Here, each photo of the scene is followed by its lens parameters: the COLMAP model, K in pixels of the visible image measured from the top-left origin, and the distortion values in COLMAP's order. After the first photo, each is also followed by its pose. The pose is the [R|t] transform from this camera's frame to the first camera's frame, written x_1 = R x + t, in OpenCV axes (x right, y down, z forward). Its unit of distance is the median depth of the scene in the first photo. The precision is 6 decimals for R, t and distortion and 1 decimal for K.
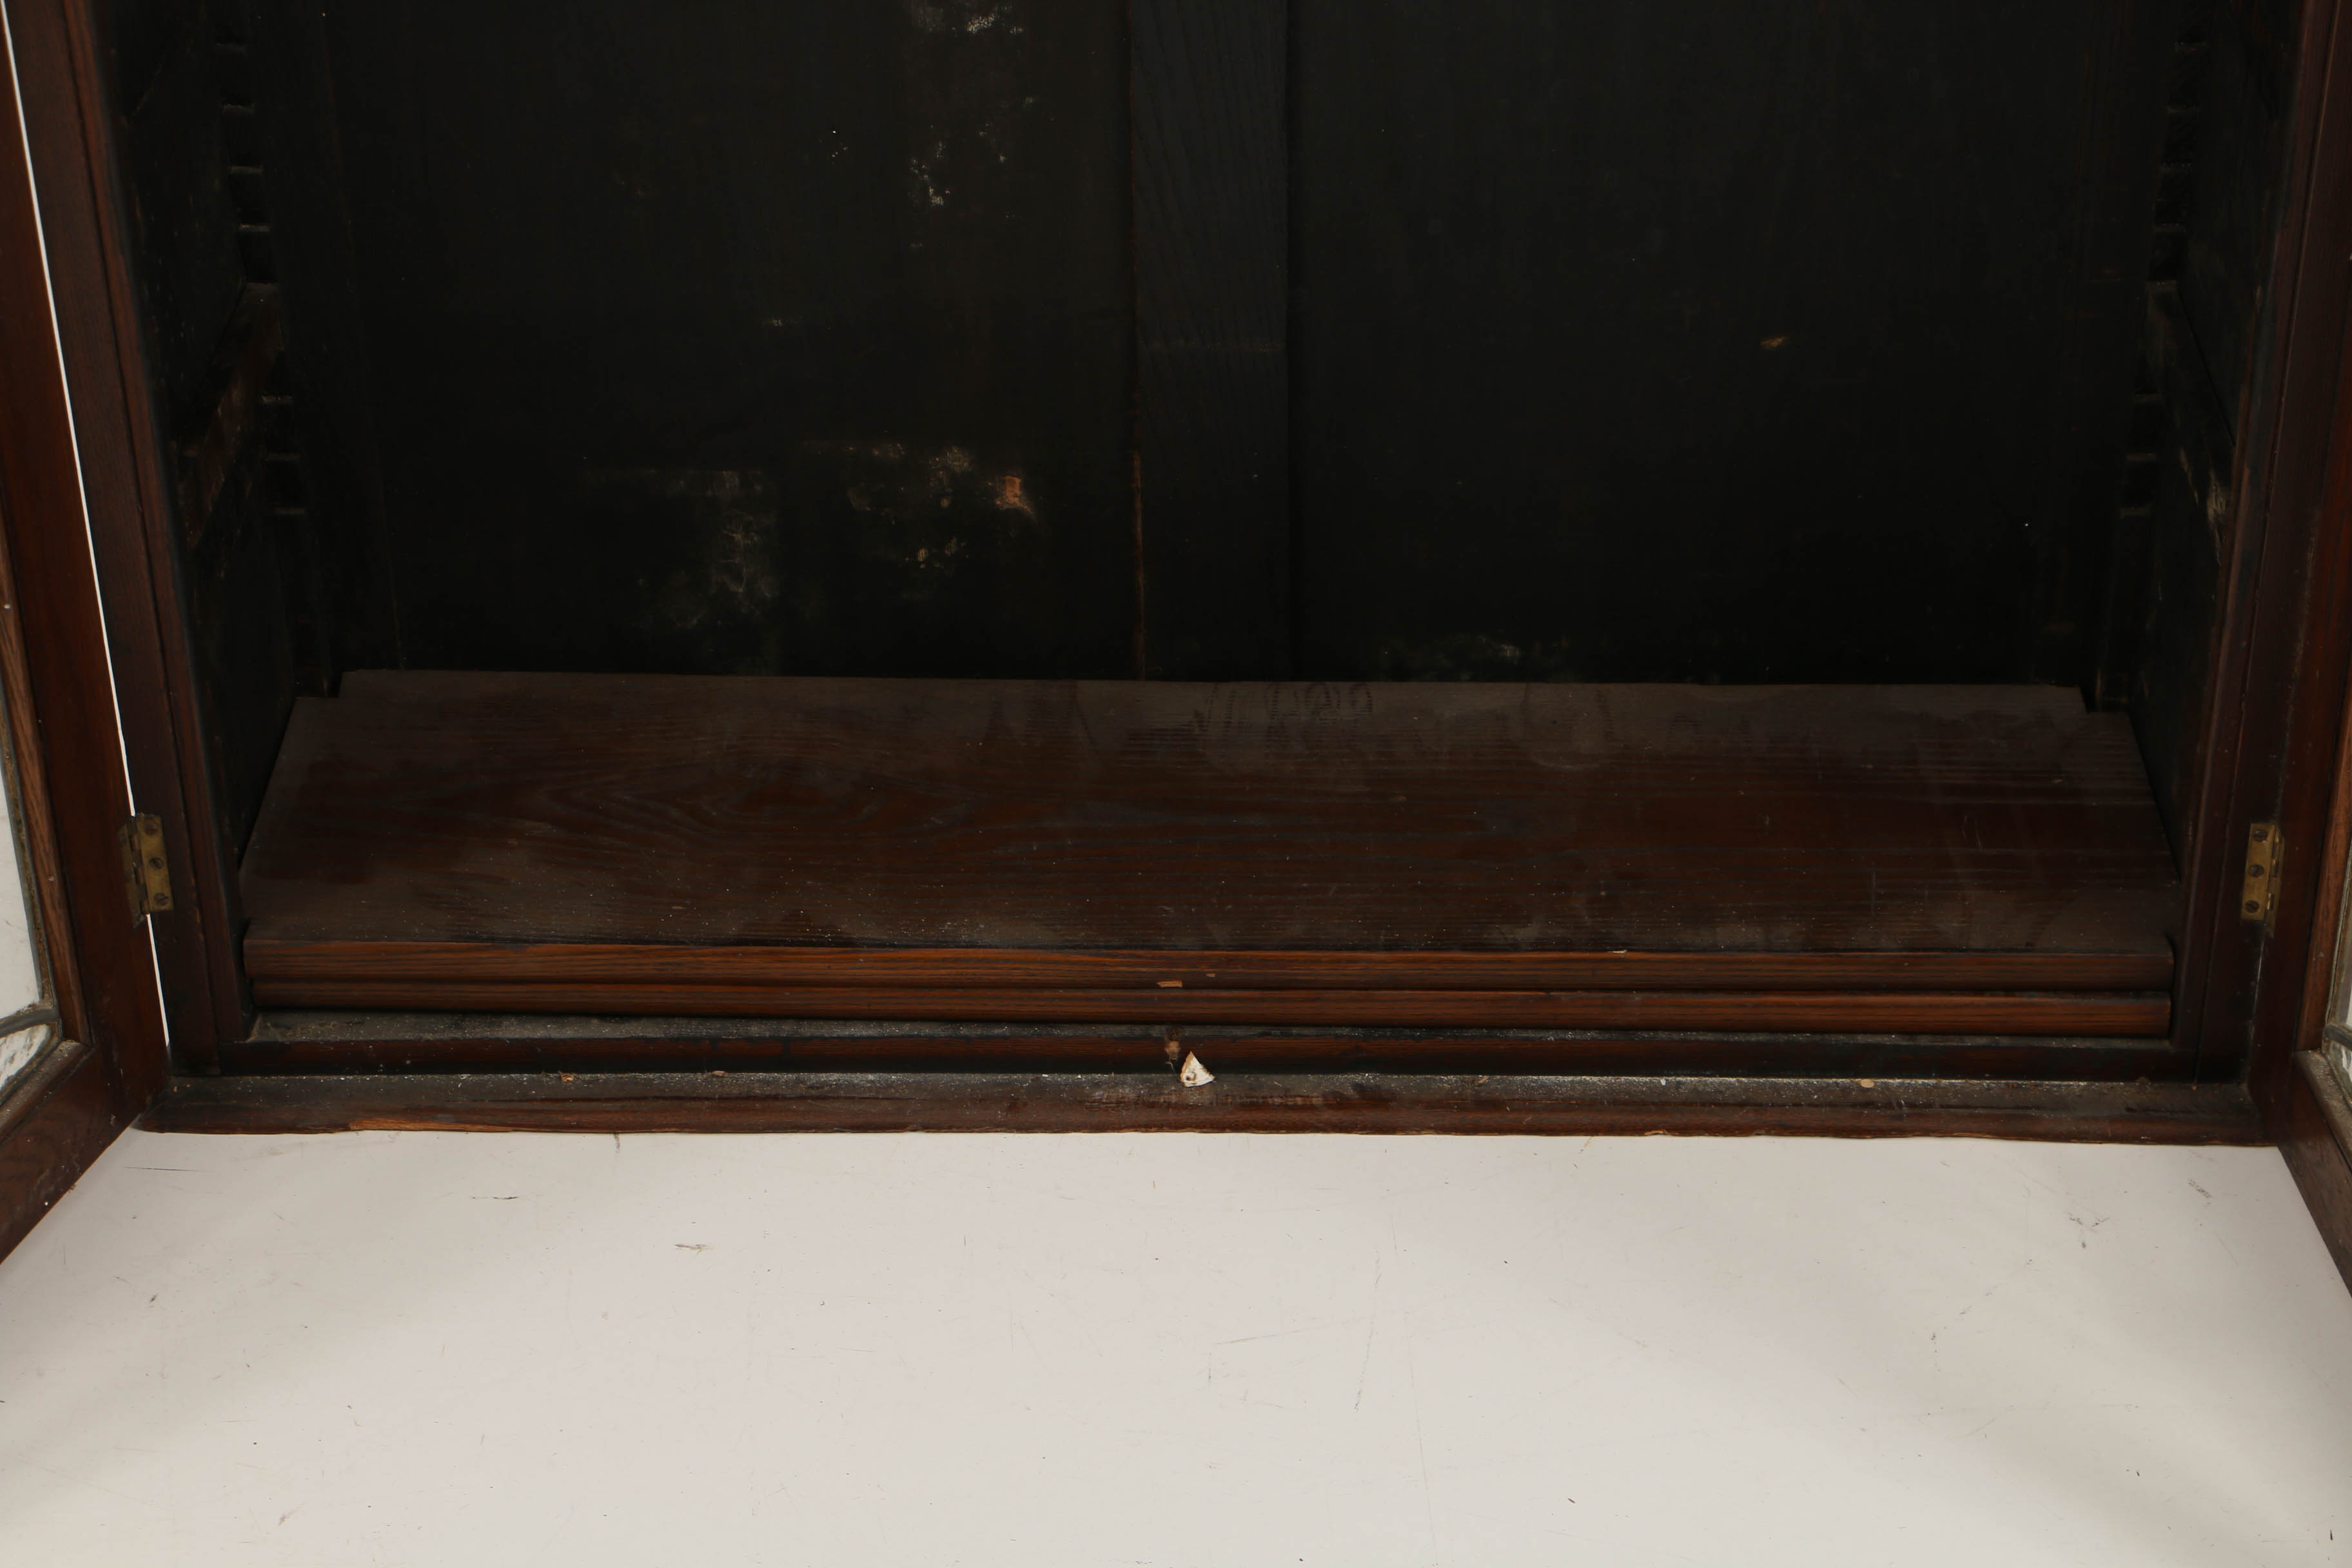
lens RADIAL K [[4424.3, 0, 1190.5], [0, 4424.3, 787.0], [0, 0, 1]] dist [0.180373, 0.000000]
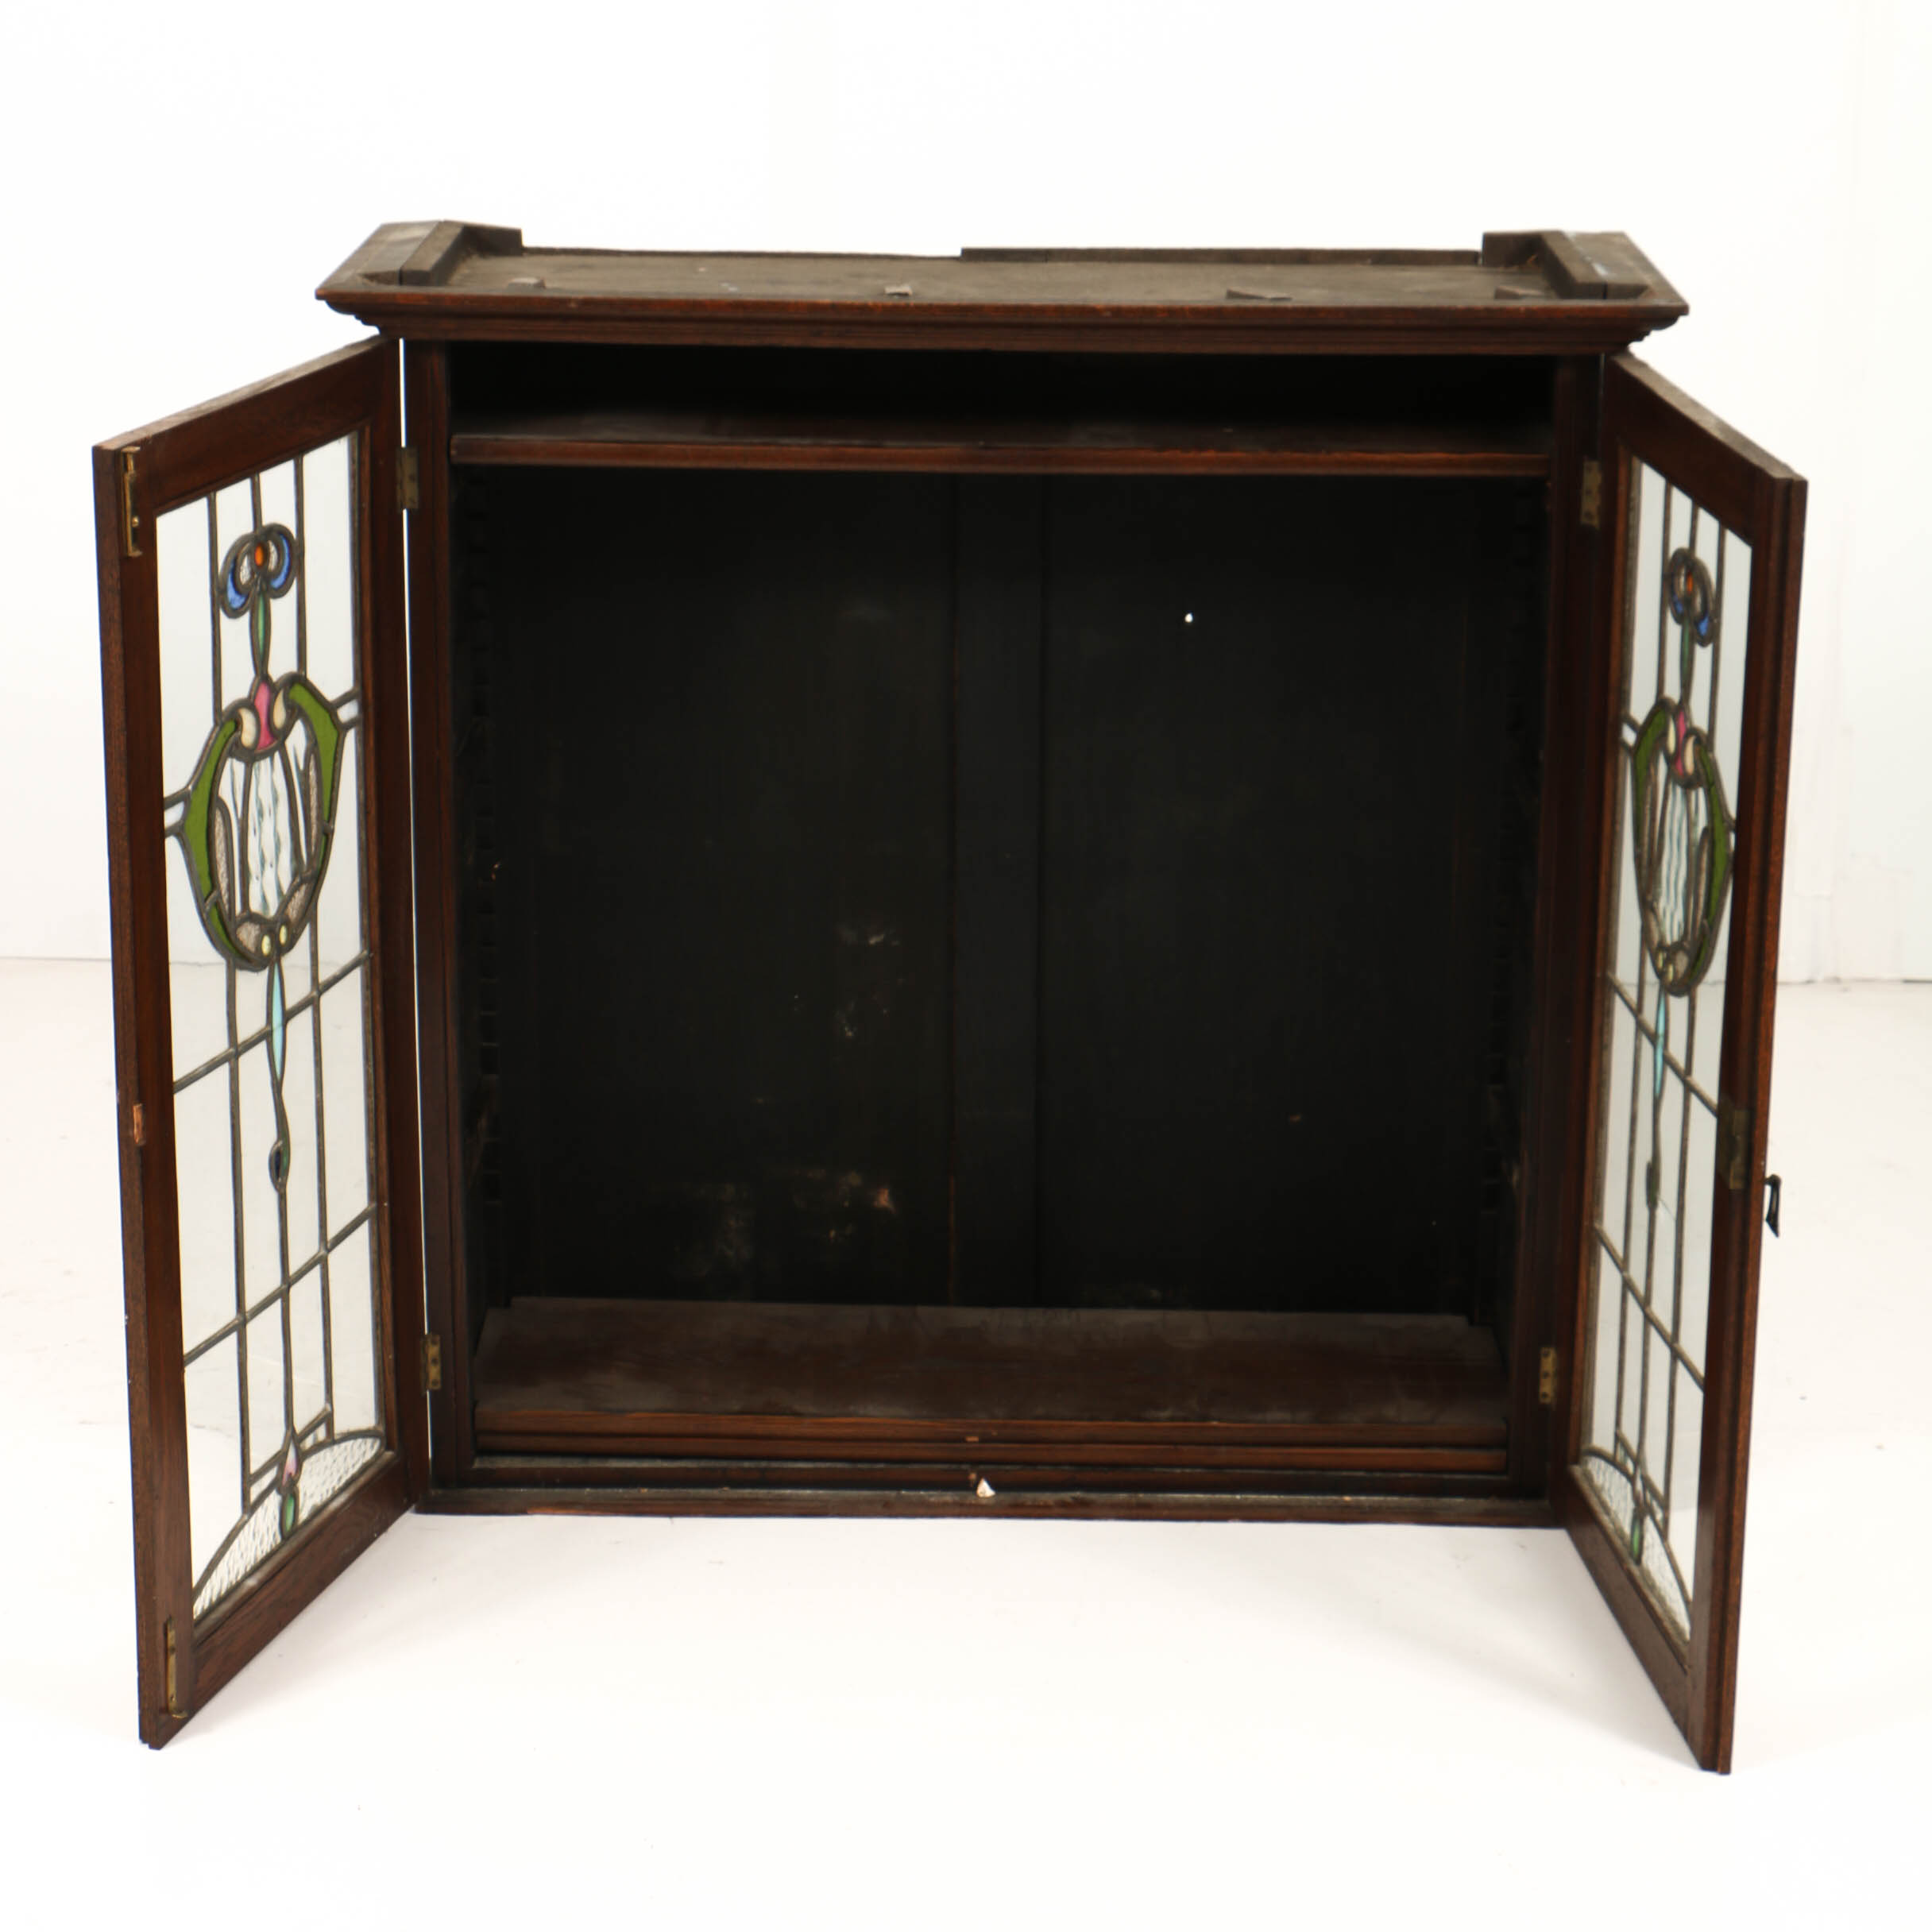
lens RADIAL K [[4015.2, 0, 966.2], [0, 4015.2, 959.8], [0, 0, 1]] dist [-0.122720, 0.000000]
pose [[0.999681, 0.013825, 0.021128, -0.044983], [-0.008017, 0.967274, -0.253609, 0.273596], [-0.023942, 0.253358, 0.967076, -0.665203]]
